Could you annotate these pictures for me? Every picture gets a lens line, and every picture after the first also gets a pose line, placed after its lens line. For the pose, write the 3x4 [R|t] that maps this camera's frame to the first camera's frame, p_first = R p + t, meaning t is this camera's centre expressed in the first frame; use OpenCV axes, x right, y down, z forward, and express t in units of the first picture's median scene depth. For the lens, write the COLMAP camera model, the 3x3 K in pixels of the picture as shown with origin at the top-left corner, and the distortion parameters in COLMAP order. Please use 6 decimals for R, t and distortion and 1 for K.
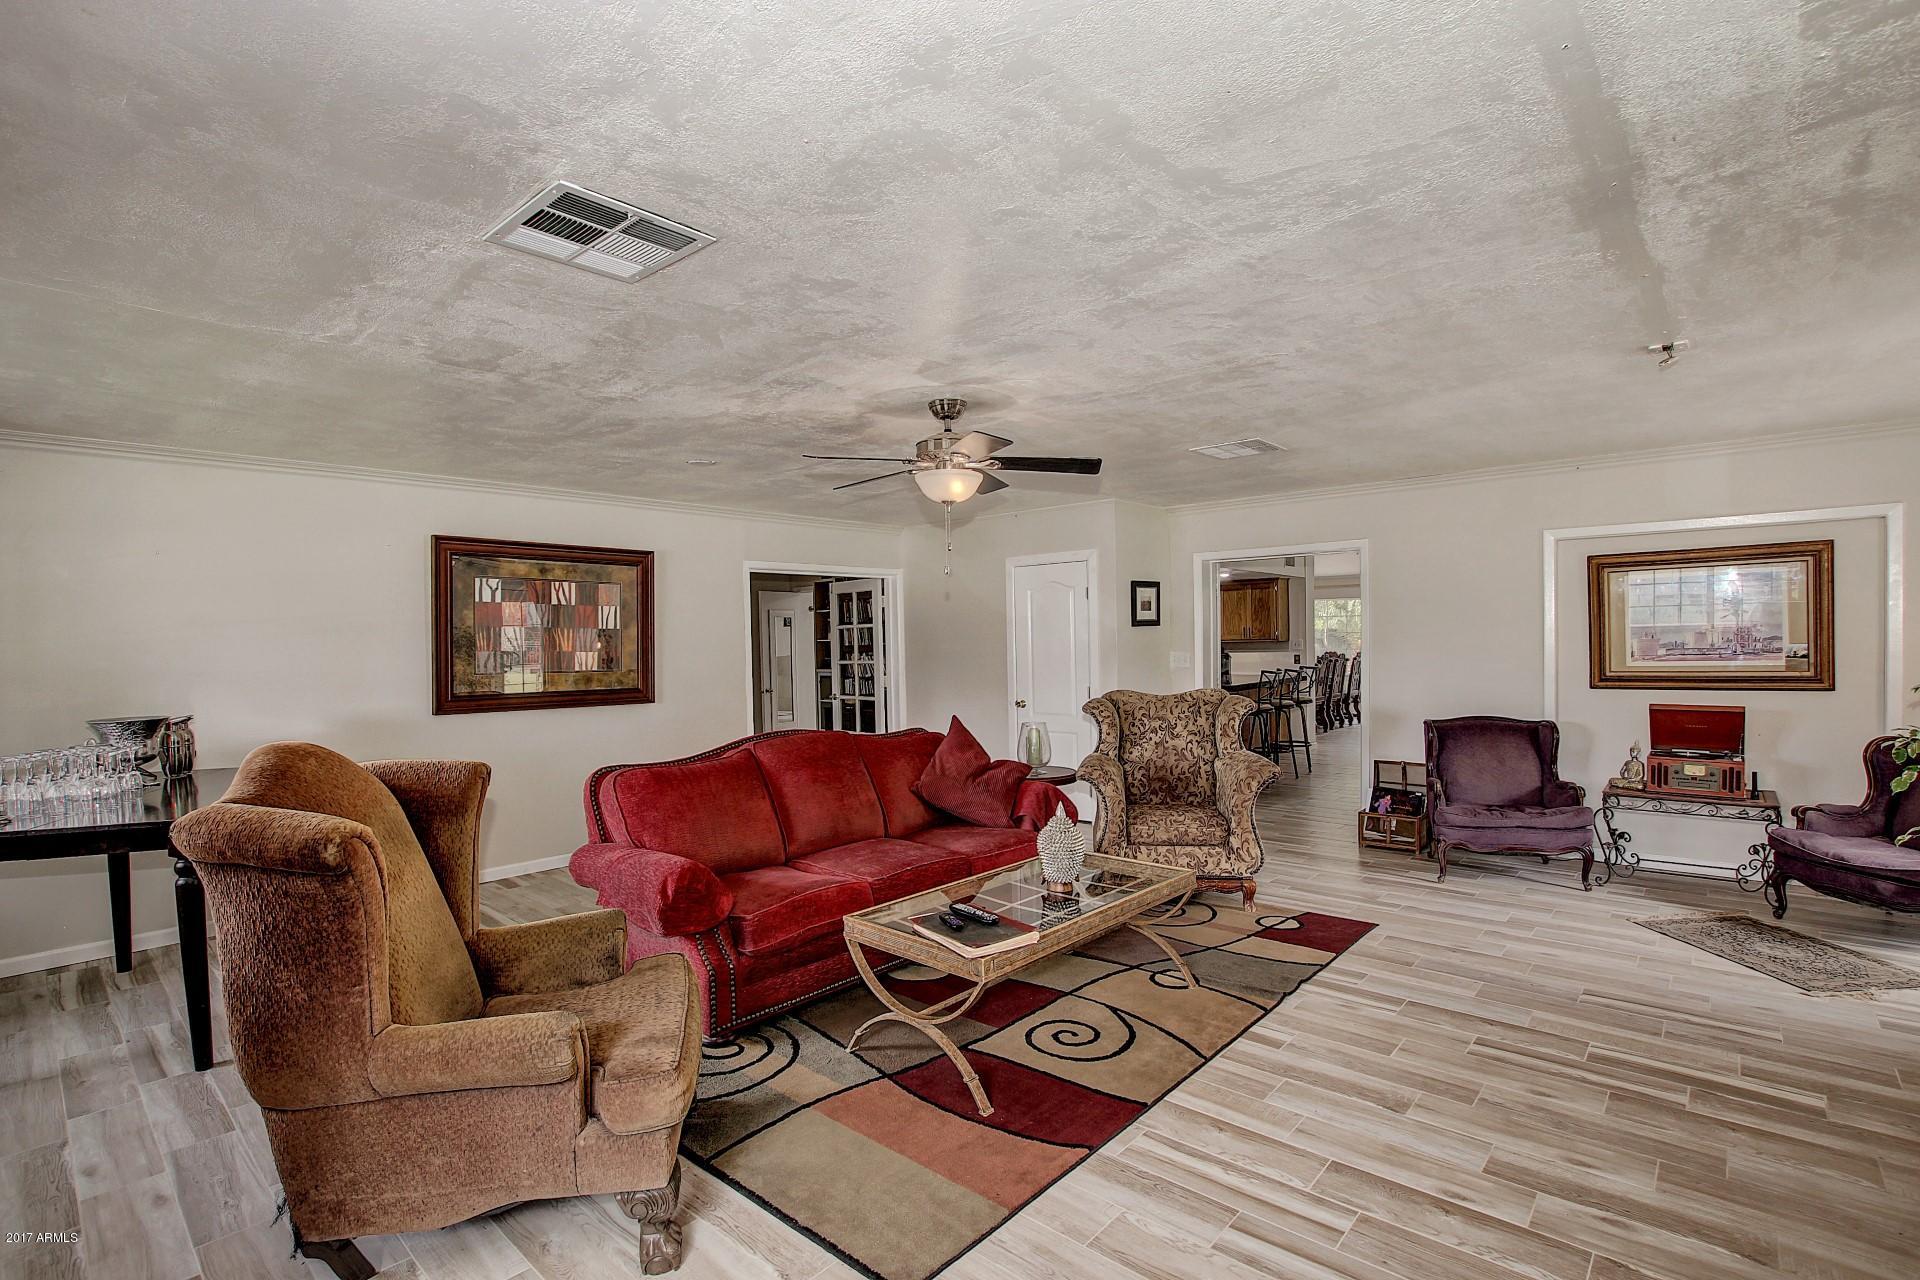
lens RADIAL K [[887.8, 0, 960.0], [0, 887.8, 640.0], [0, 0, 1]] dist [-0.027257, -0.000140]
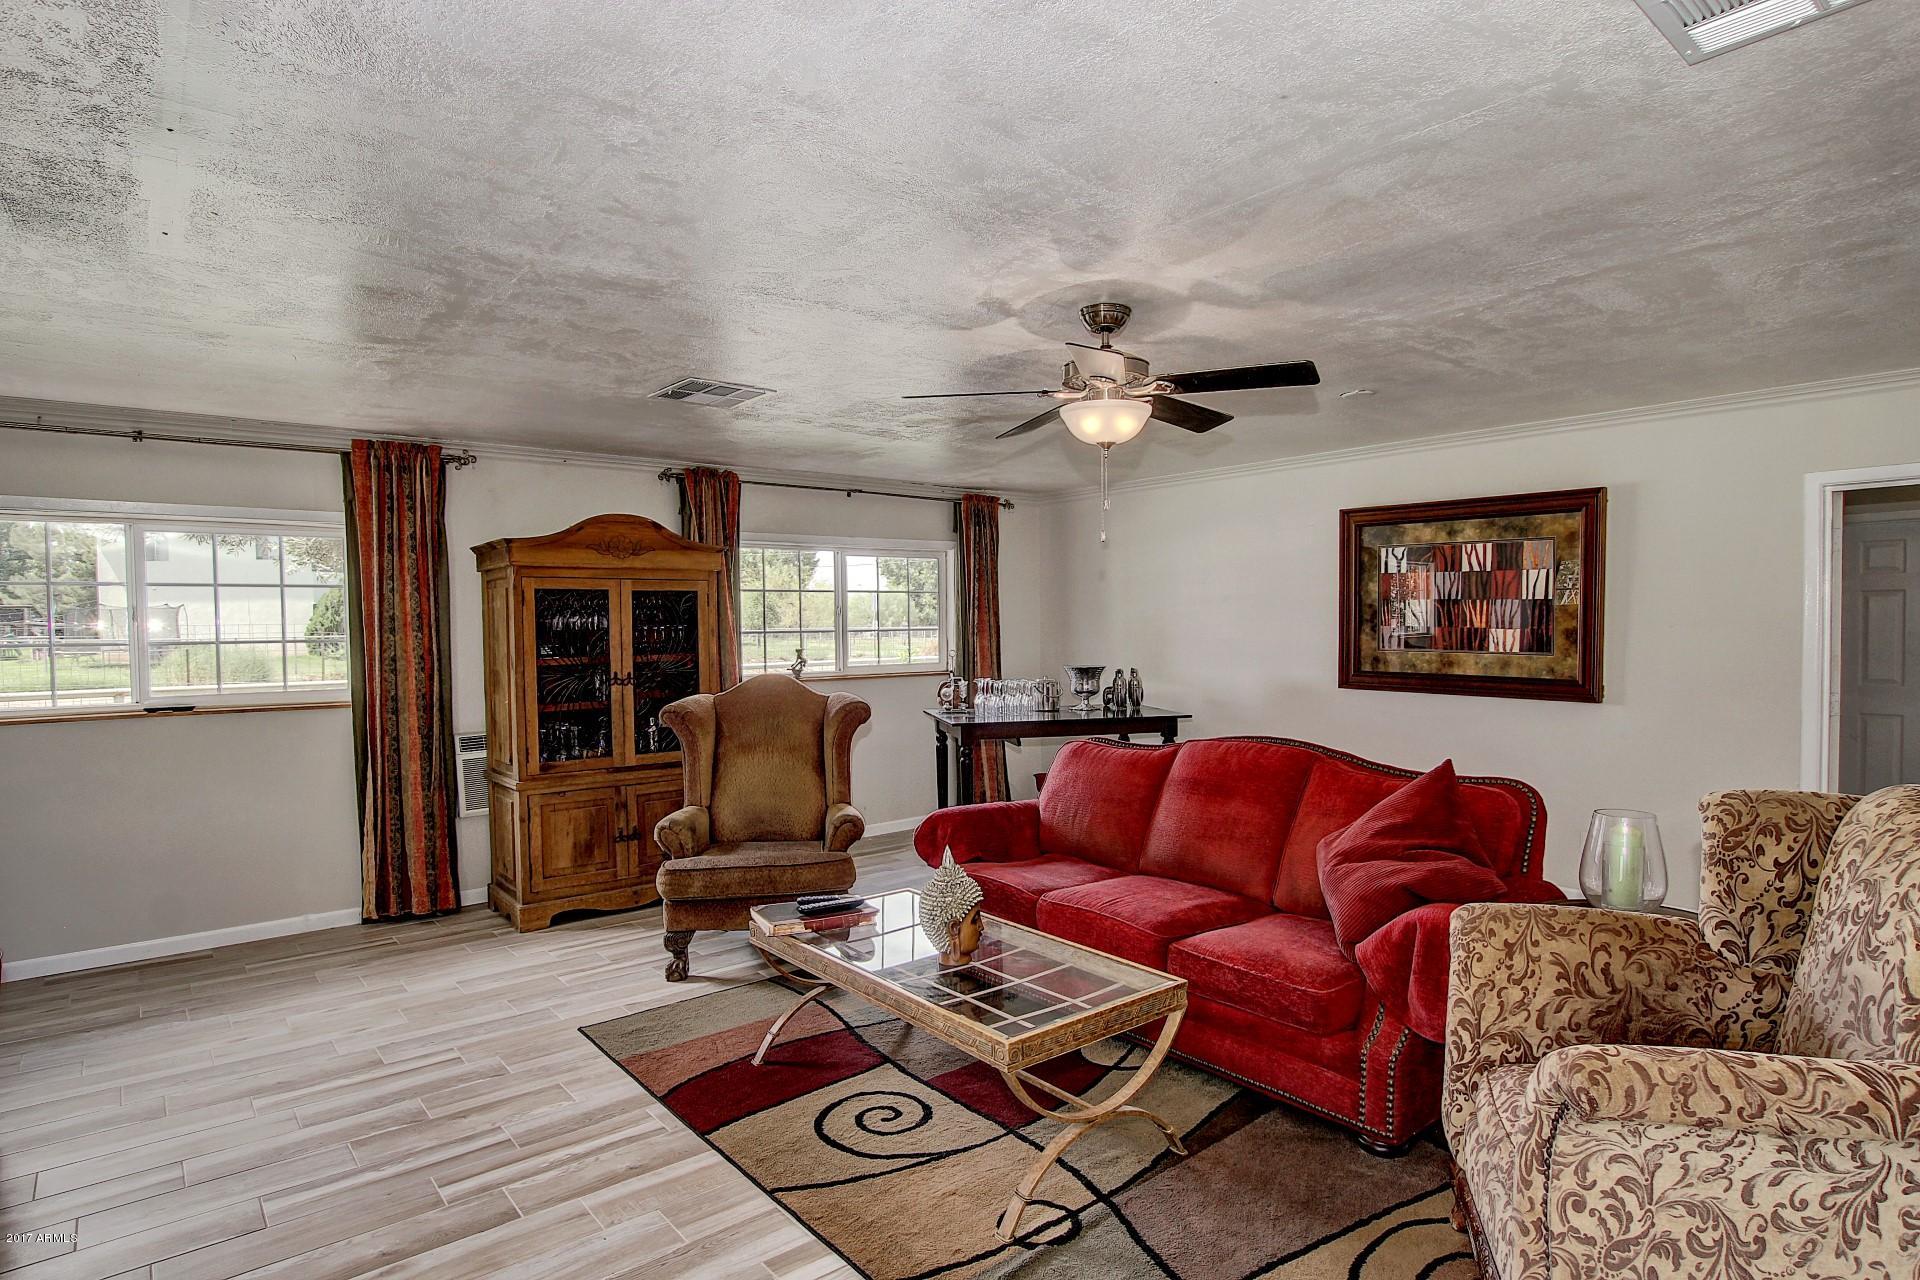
lens RADIAL K [[1019.2, 0, 960.0], [0, 1019.2, 640.0], [0, 0, 1]] dist [-0.021036, -0.000185]
pose [[-0.144705, 0.038151, -0.988739, 0.613128], [0.010527, 0.999259, 0.037016, -0.017180], [0.989419, -0.005052, -0.144999, 0.717755]]
